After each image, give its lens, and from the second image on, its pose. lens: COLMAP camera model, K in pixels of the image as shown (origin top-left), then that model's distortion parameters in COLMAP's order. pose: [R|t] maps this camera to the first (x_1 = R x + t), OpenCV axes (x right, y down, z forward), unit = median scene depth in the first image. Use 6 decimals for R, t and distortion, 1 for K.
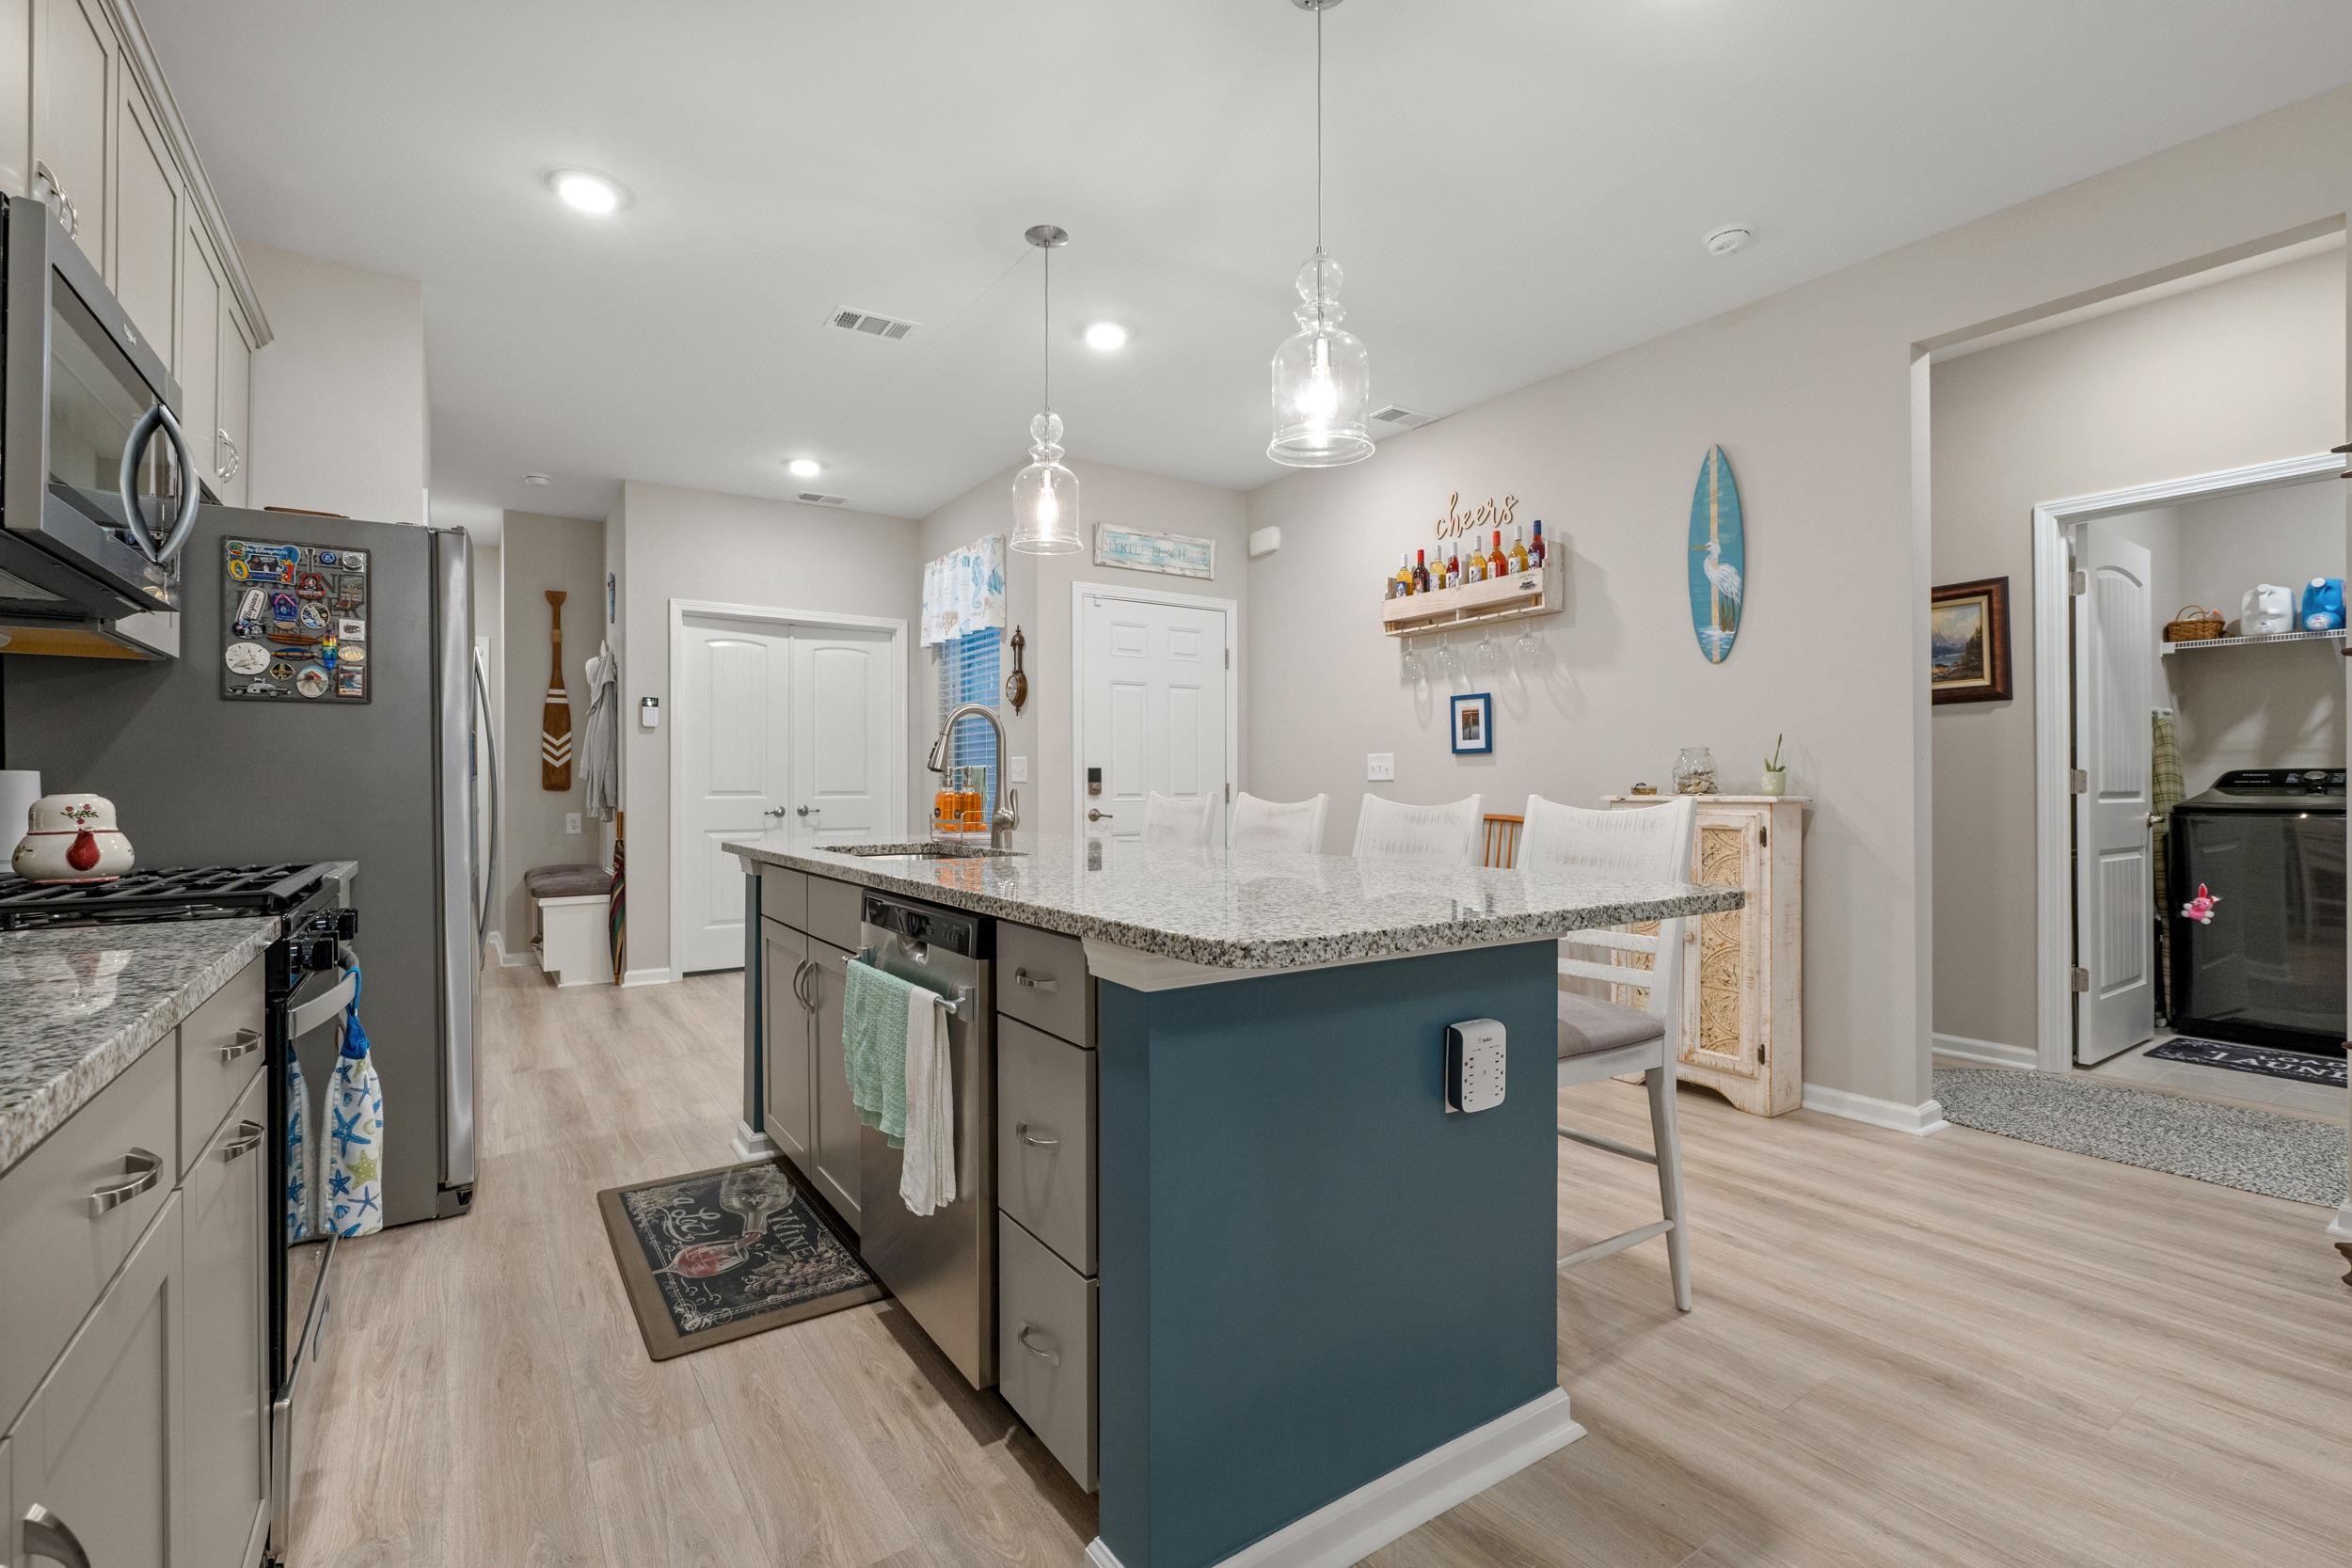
lens RADIAL K [[1056.3, 0, 1176.0], [0, 1056.3, 784.0], [0, 0, 1]] dist [-0.004047, 0.000596]
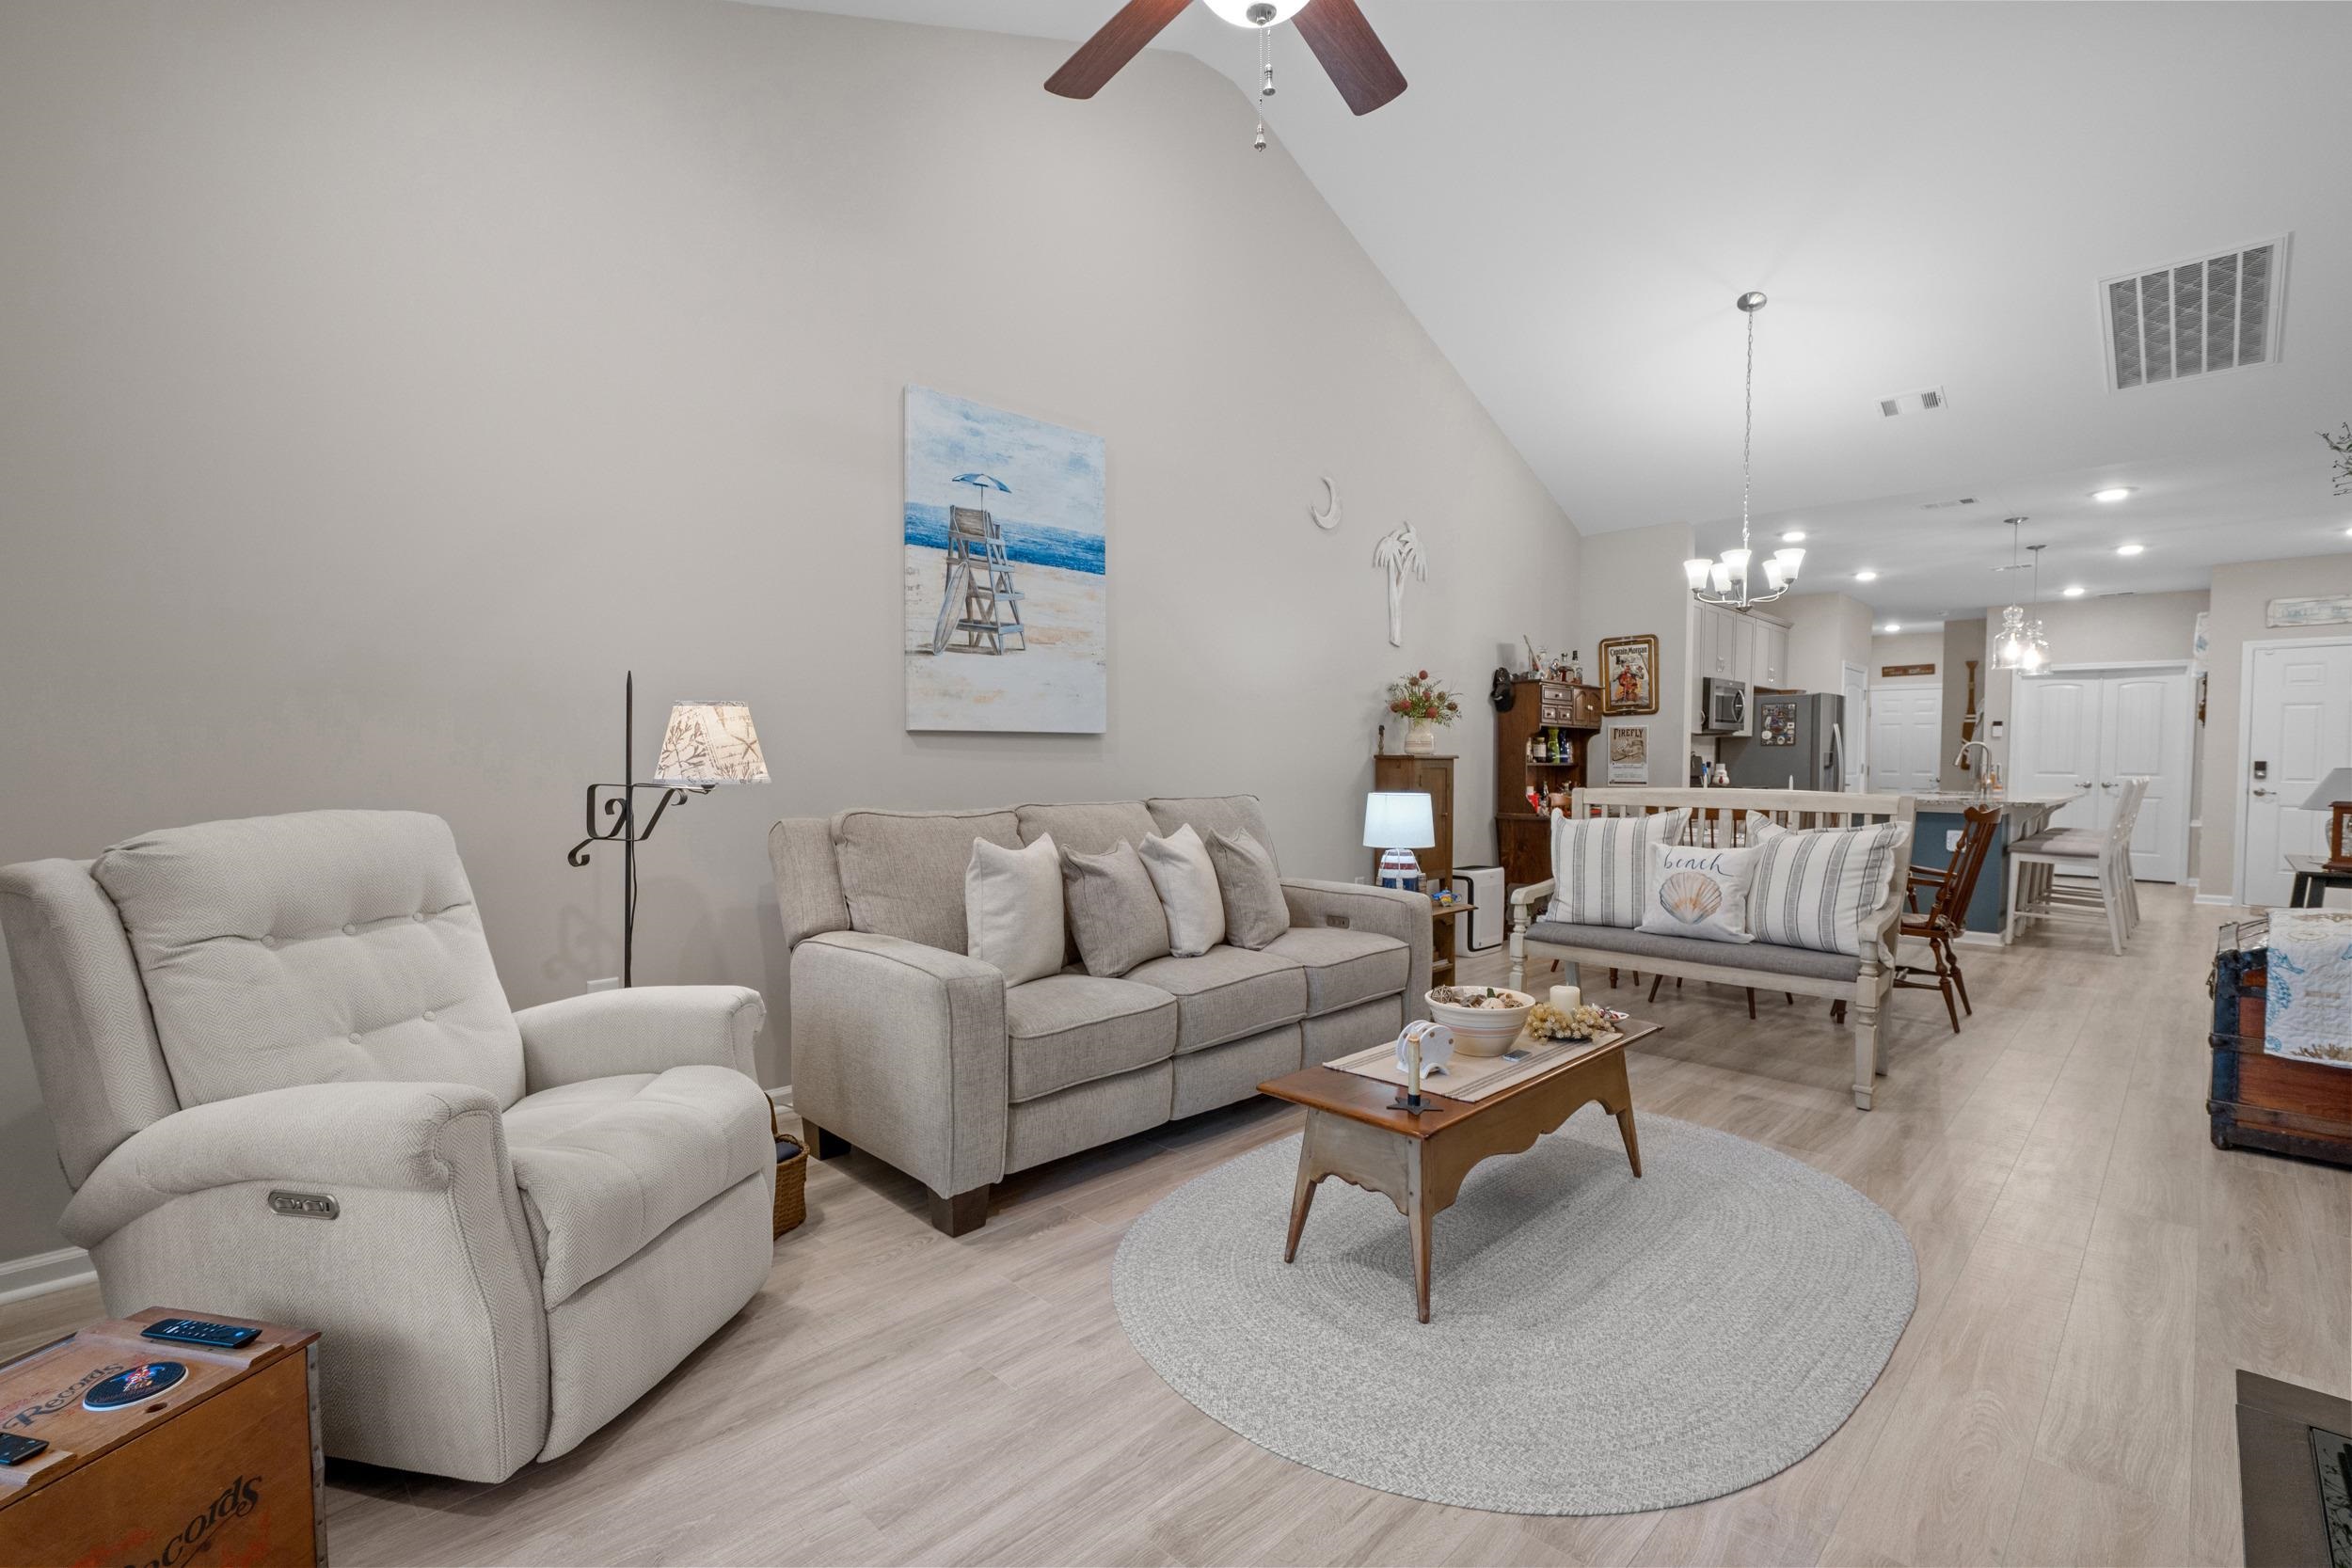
lens RADIAL K [[1056.3, 0, 1176.0], [0, 1056.3, 784.0], [0, 0, 1]] dist [-0.004047, 0.000596]
pose [[0.193224, 0.029382, -0.980715, 1.115938], [-0.005673, 0.999568, 0.028829, -0.017307], [0.981138, -0.000007, 0.193307, -0.836031]]
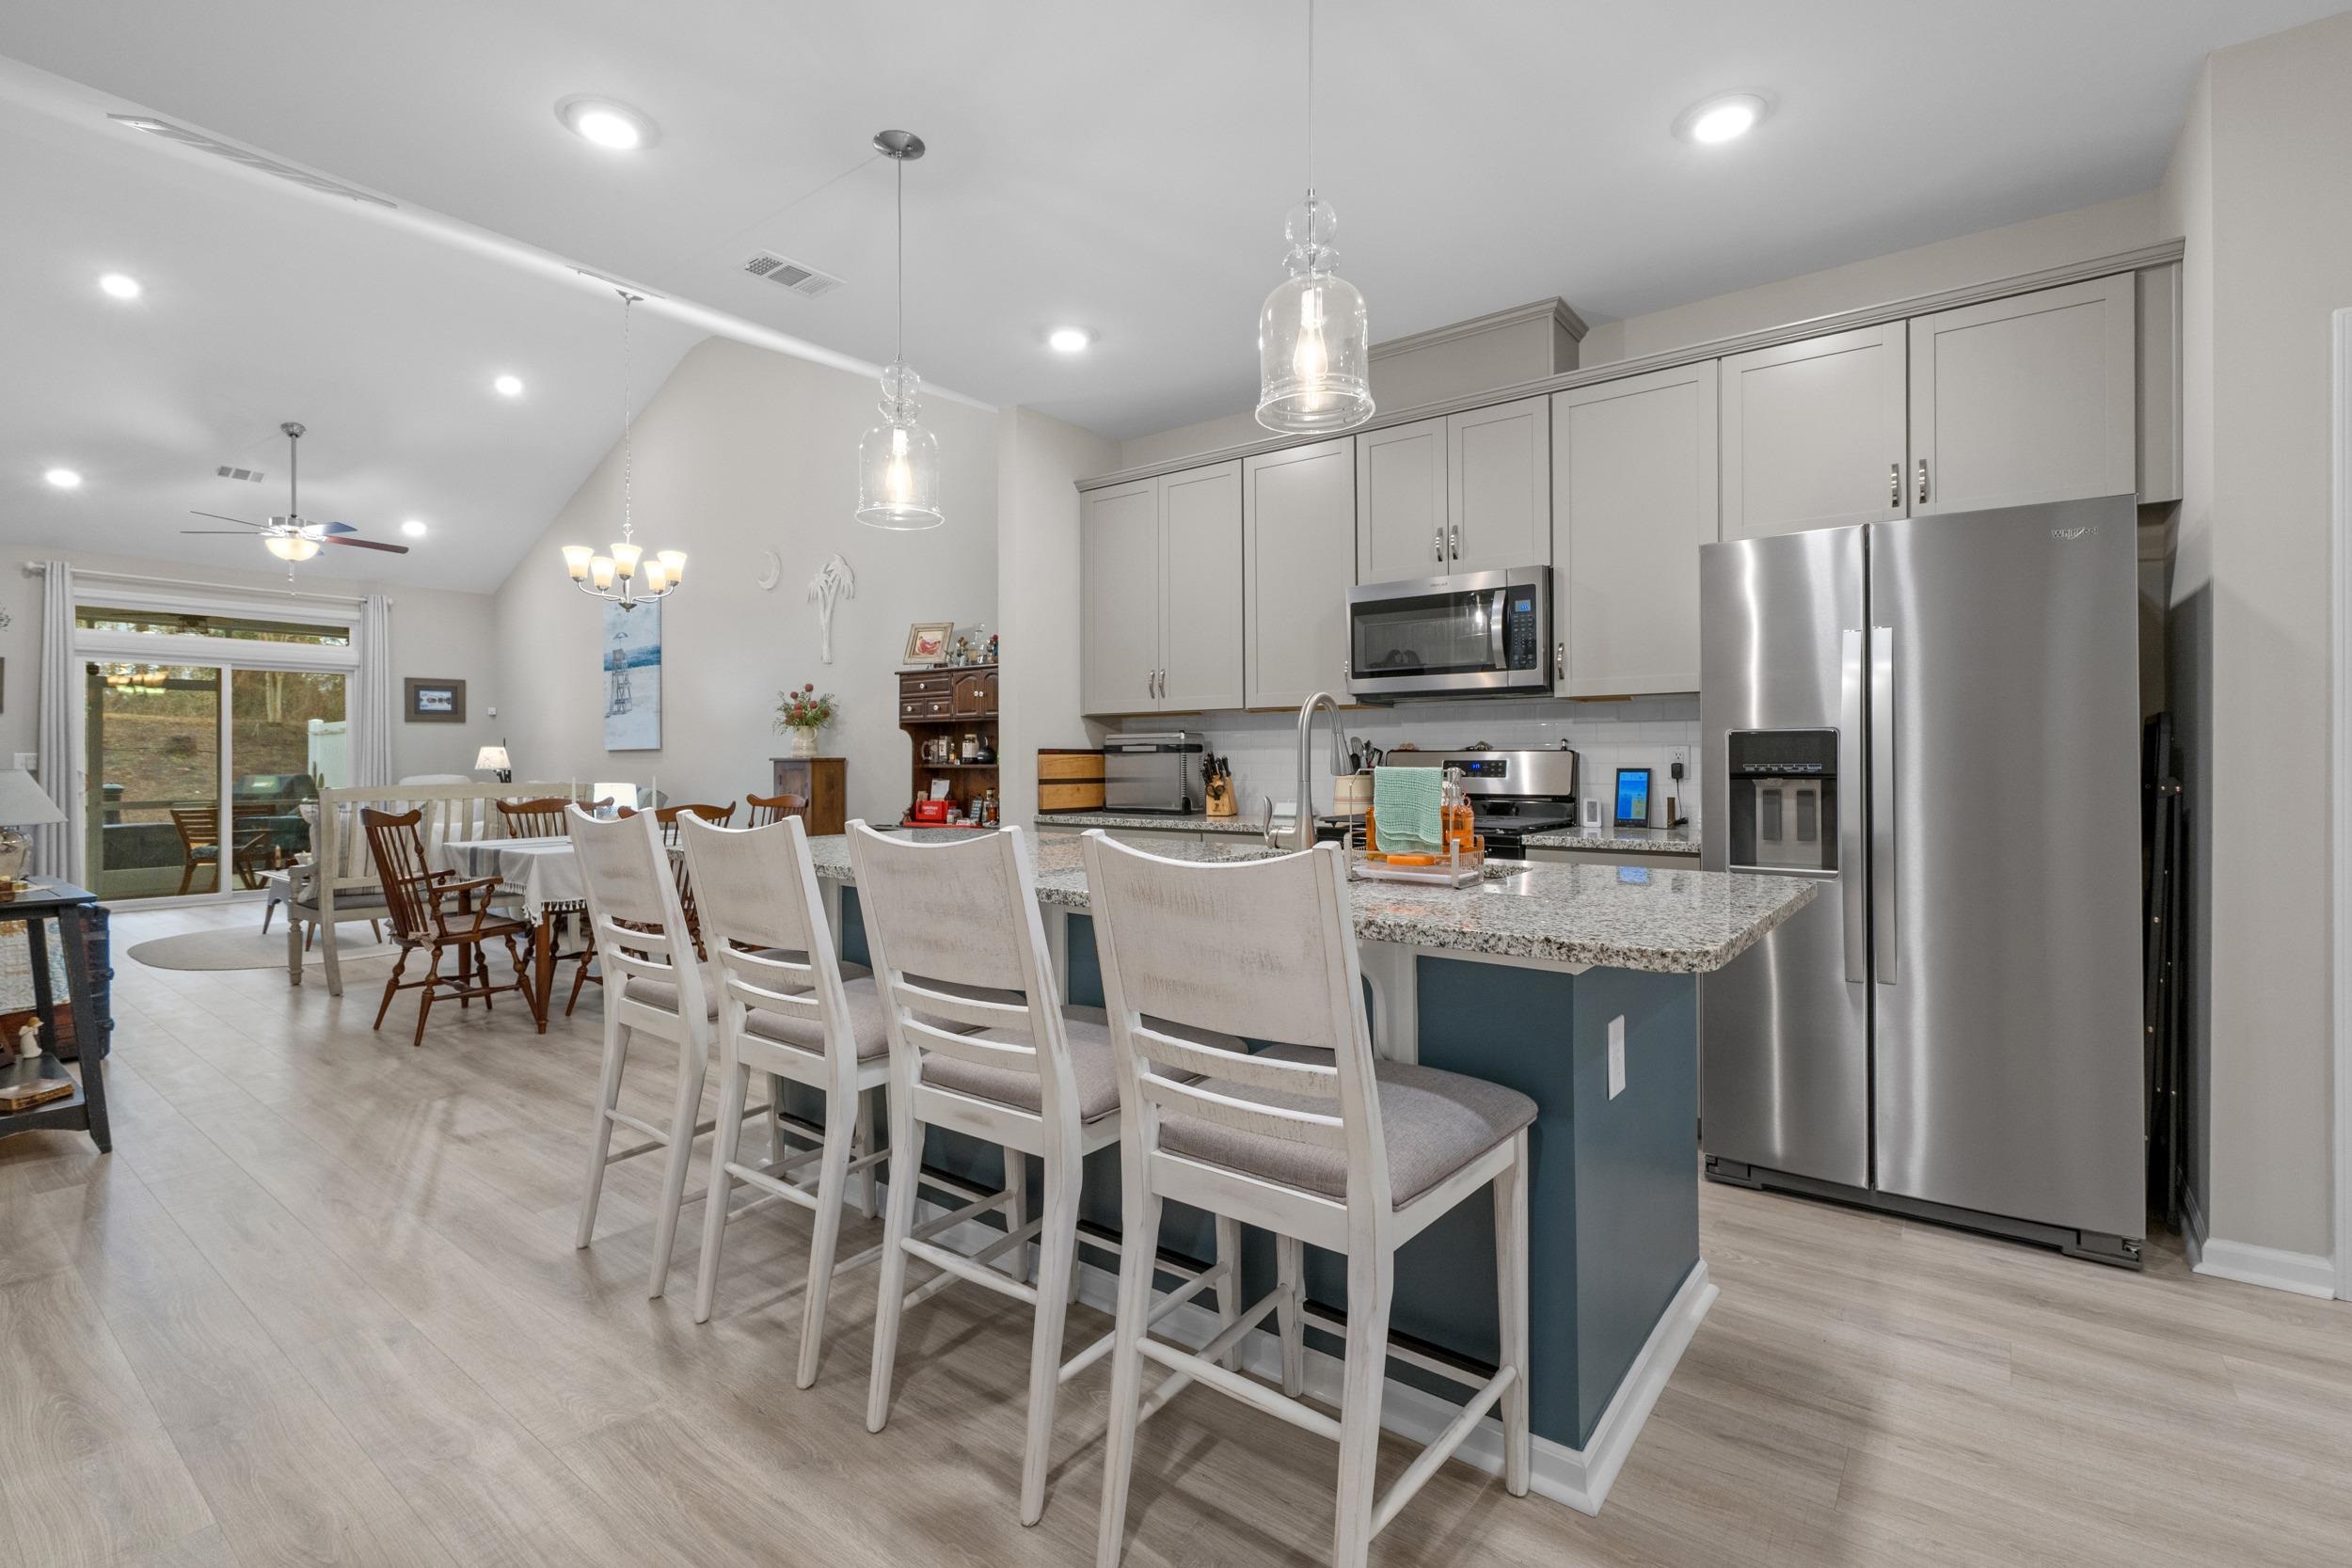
lens RADIAL K [[1051.6, 0, 1169.9], [0, 1051.6, 755.0], [0, 0, 1]] dist [-0.000351, 0.000944]
pose [[-0.951006, 0.005298, -0.309128, 0.088319], [0.006497, 0.999975, -0.002850, -0.013665], [0.309105, -0.004719, -0.951016, 0.917018]]
